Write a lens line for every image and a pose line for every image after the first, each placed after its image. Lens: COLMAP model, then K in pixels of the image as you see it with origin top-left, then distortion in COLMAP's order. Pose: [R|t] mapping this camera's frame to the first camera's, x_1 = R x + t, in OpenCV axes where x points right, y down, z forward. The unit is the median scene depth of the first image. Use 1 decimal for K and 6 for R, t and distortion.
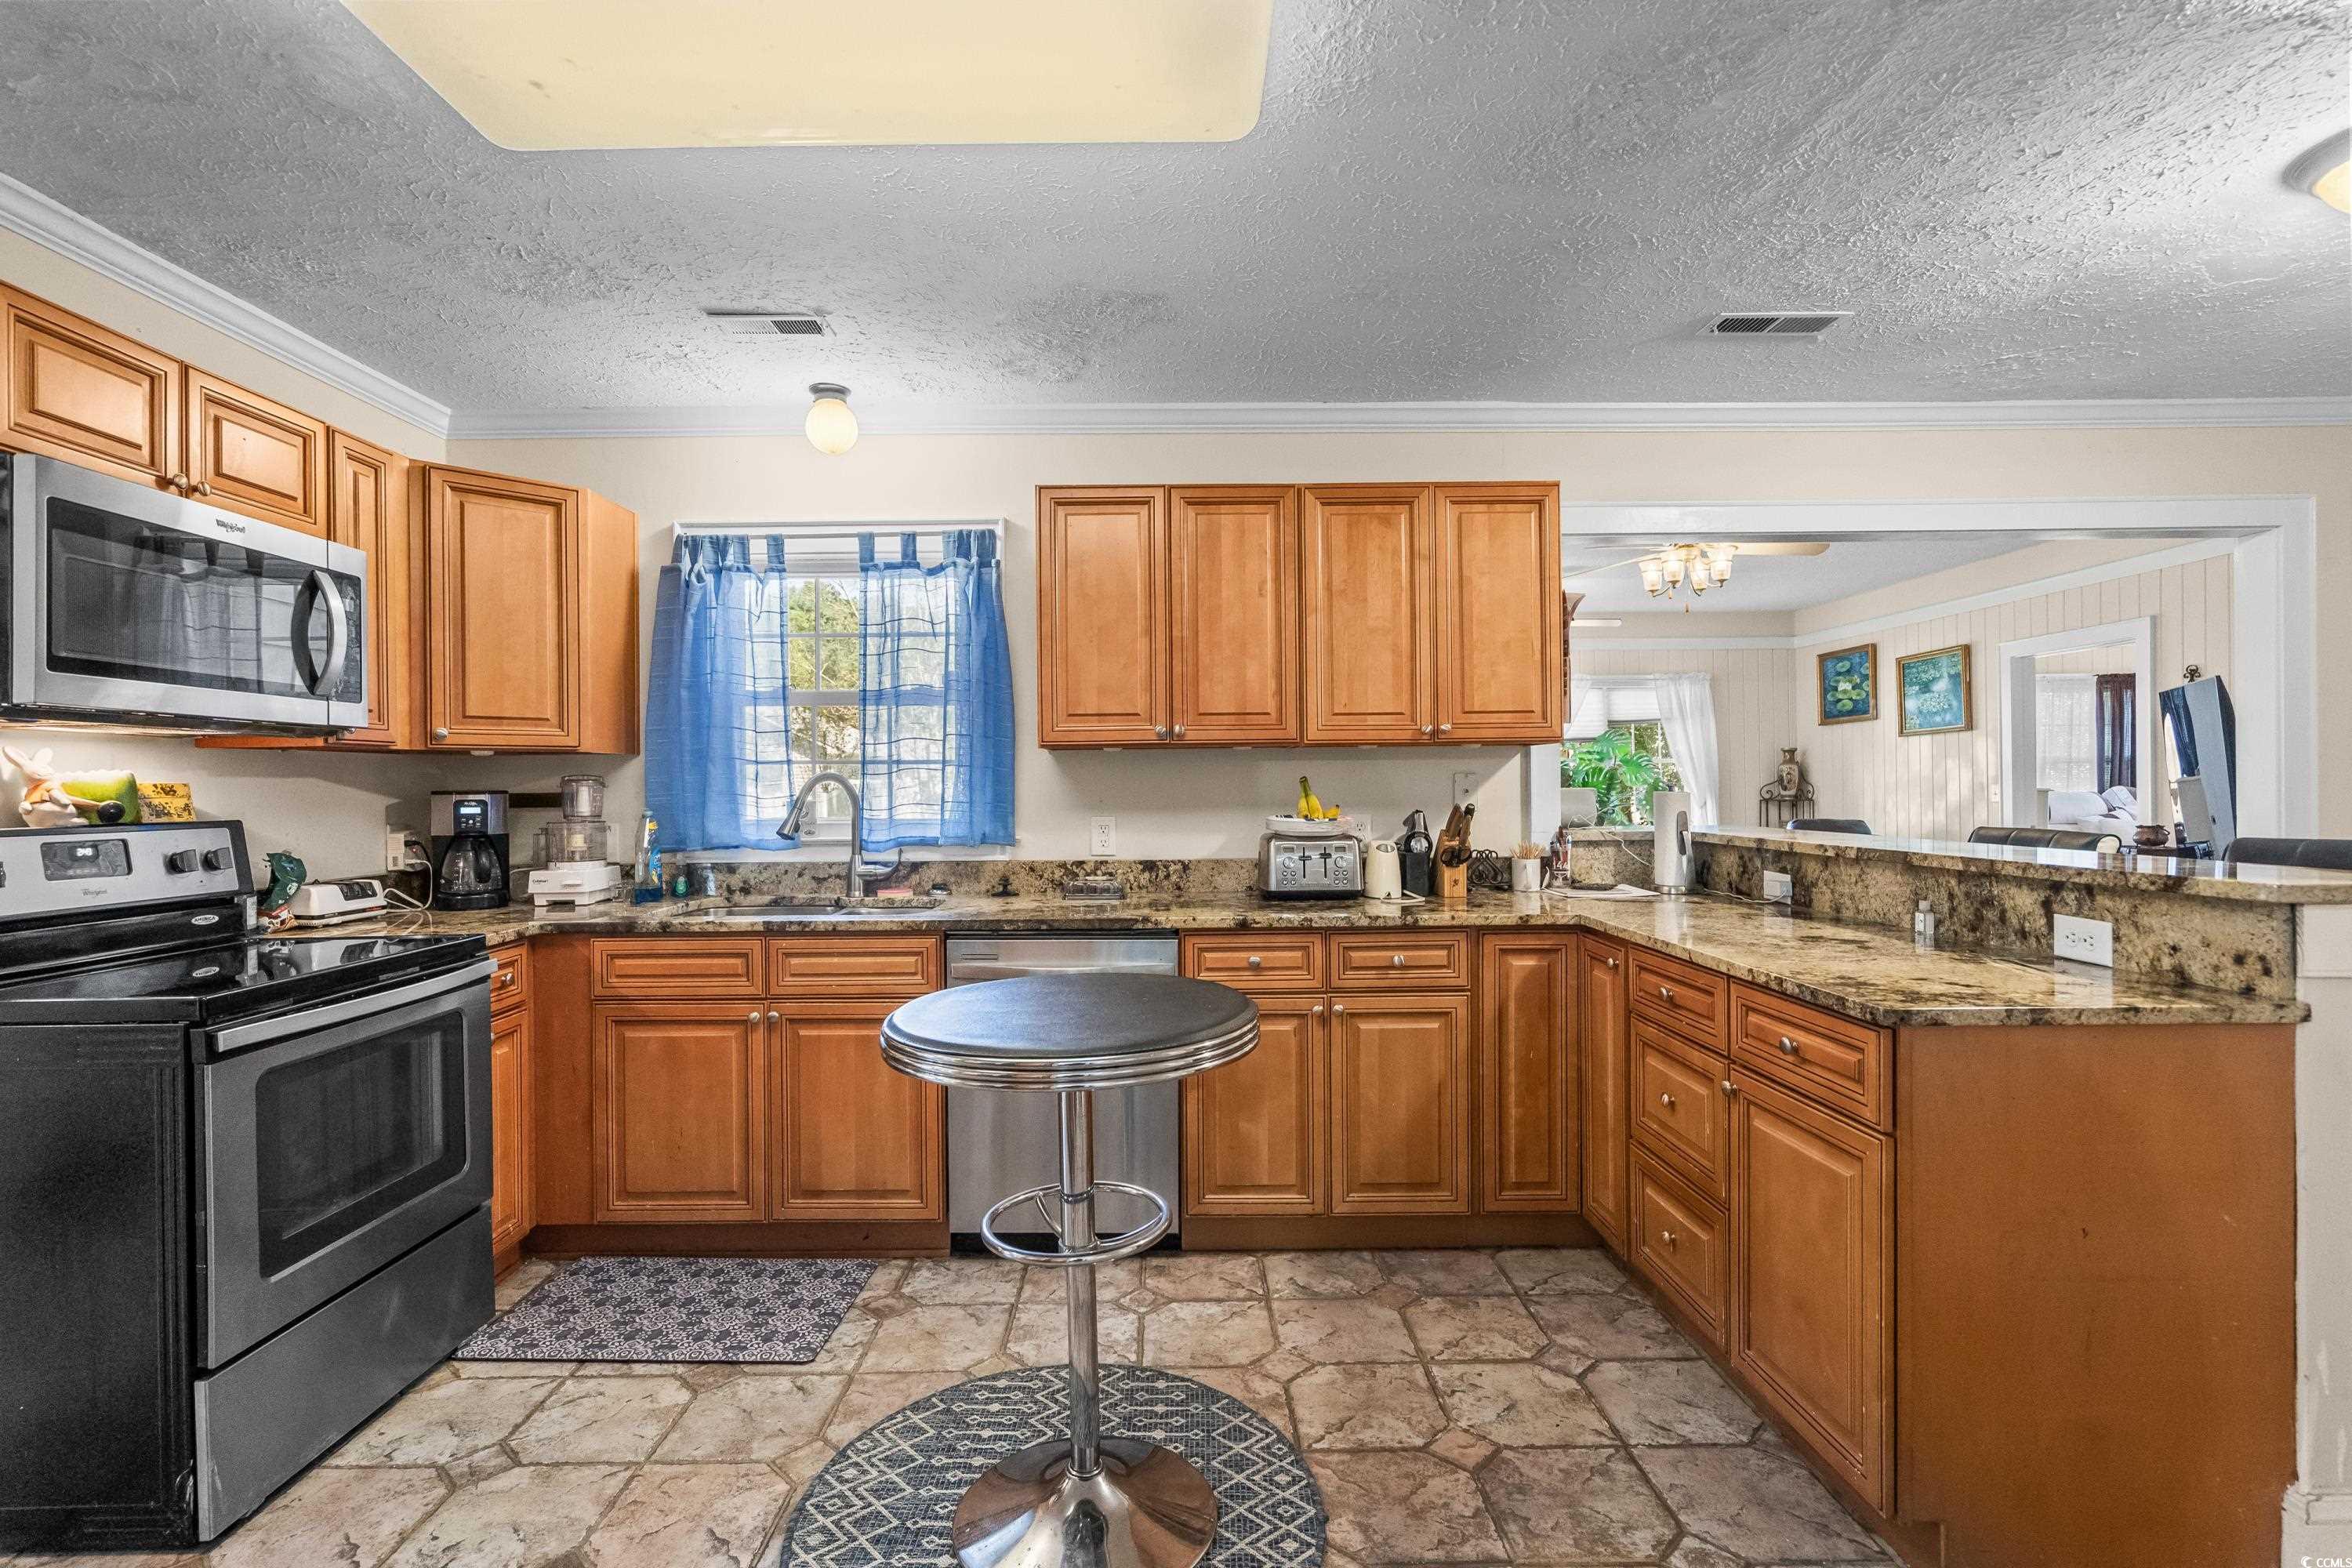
lens RADIAL K [[1102.7, 0, 1169.5], [0, 1102.7, 784.2], [0, 0, 1]] dist [-0.000740, 0.000523]
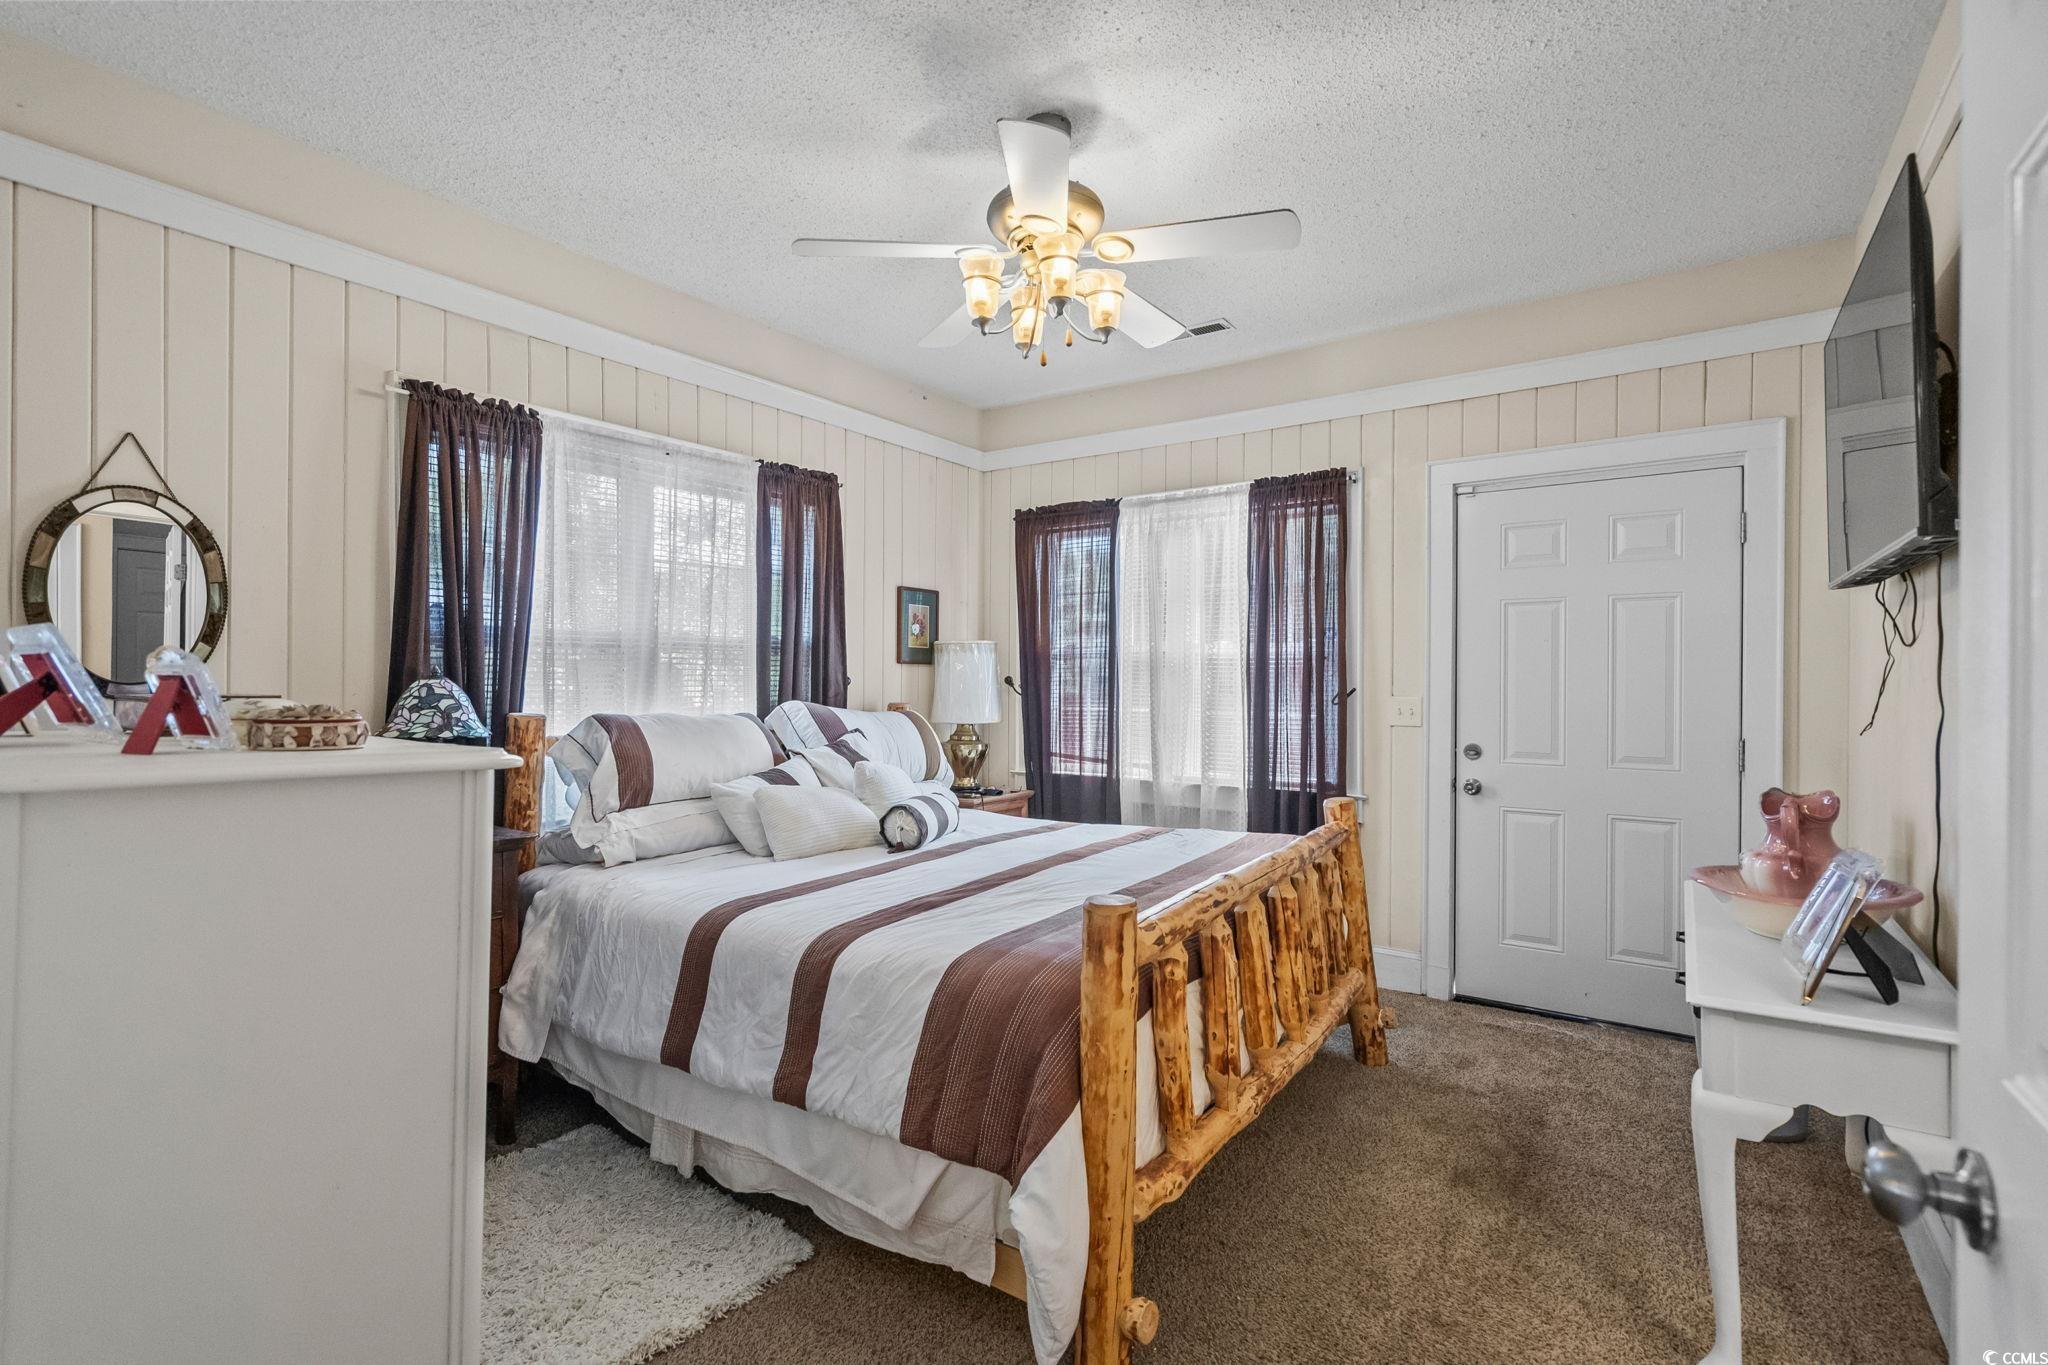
lens RADIAL K [[954.8, 0, 1047.5], [0, 954.8, 641.7], [0, 0, 1]] dist [-0.001034, -0.000211]
pose [[0.556055, 0.036878, 0.830327, 1.721657], [-0.001856, 0.999068, -0.043129, -0.016861], [-0.831143, 0.022441, 0.555606, 2.020050]]
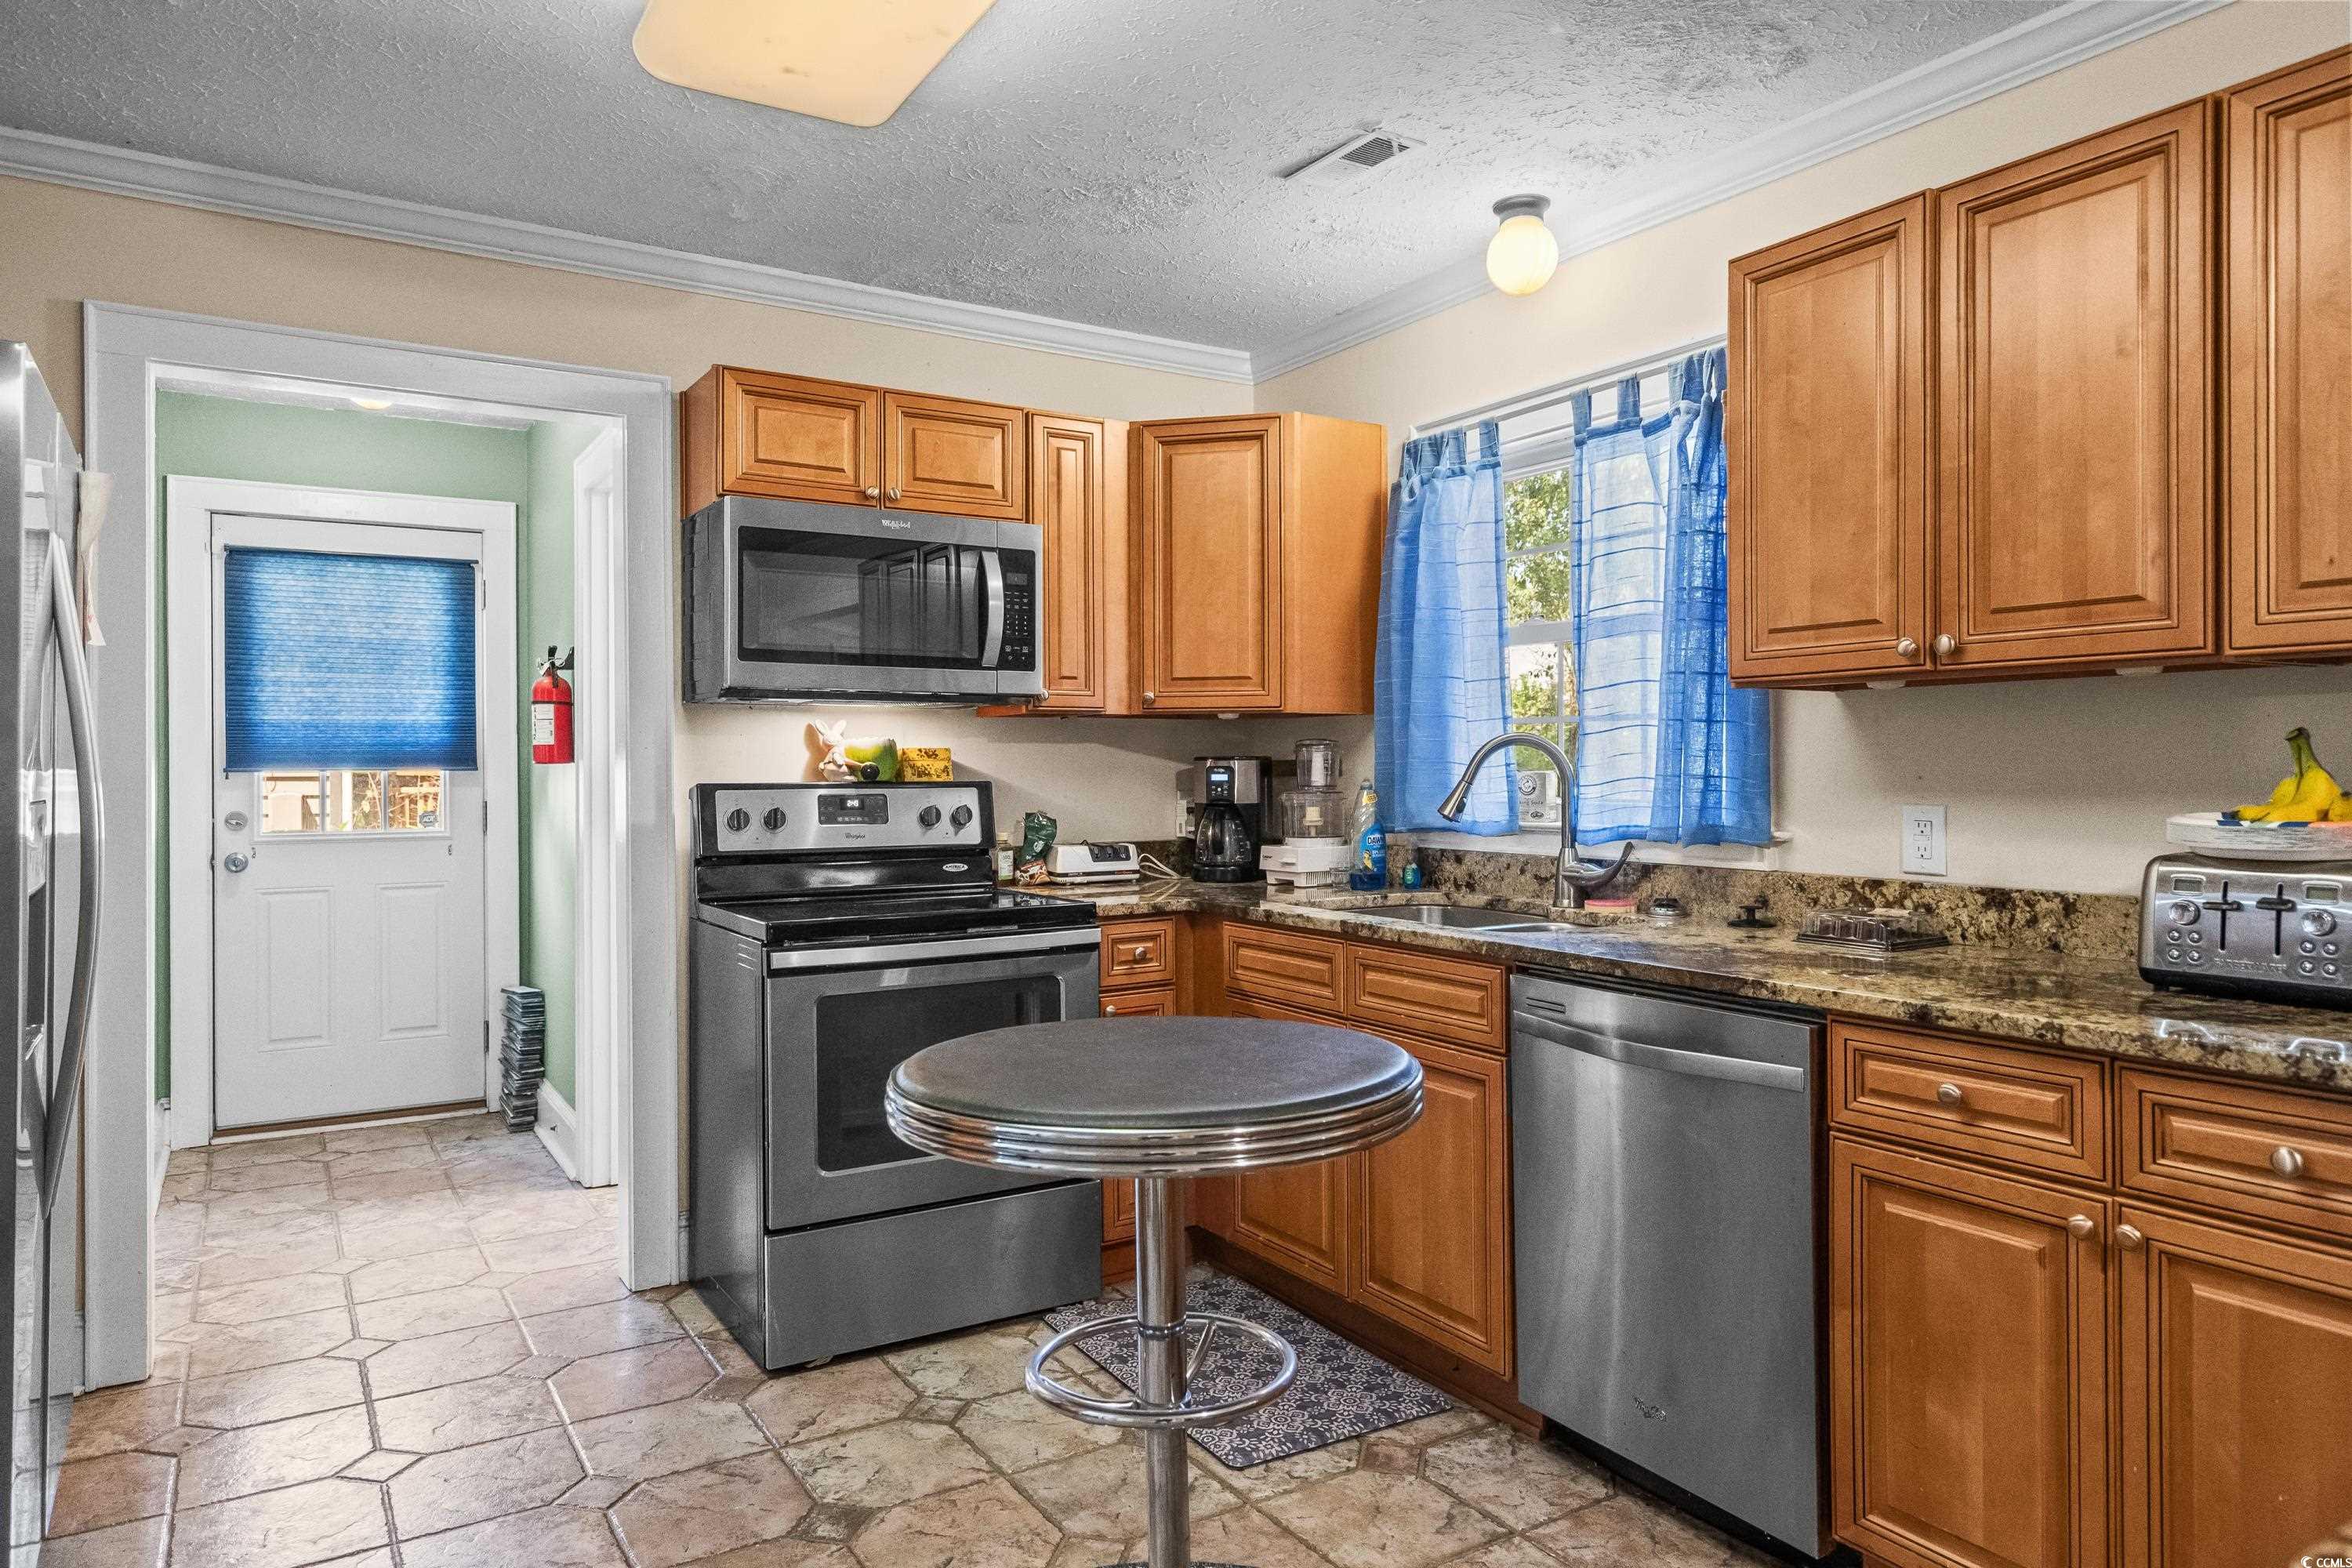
lens RADIAL K [[1467.1, 0, 1160.3], [0, 1467.1, 770.2], [0, 0, 1]] dist [0.004587, 0.003130]
pose [[0.517827, 0.009166, -0.855436, 0.416633], [-0.001036, 0.999949, 0.010088, 0.004894], [0.855485, -0.004338, 0.517810, 0.304429]]
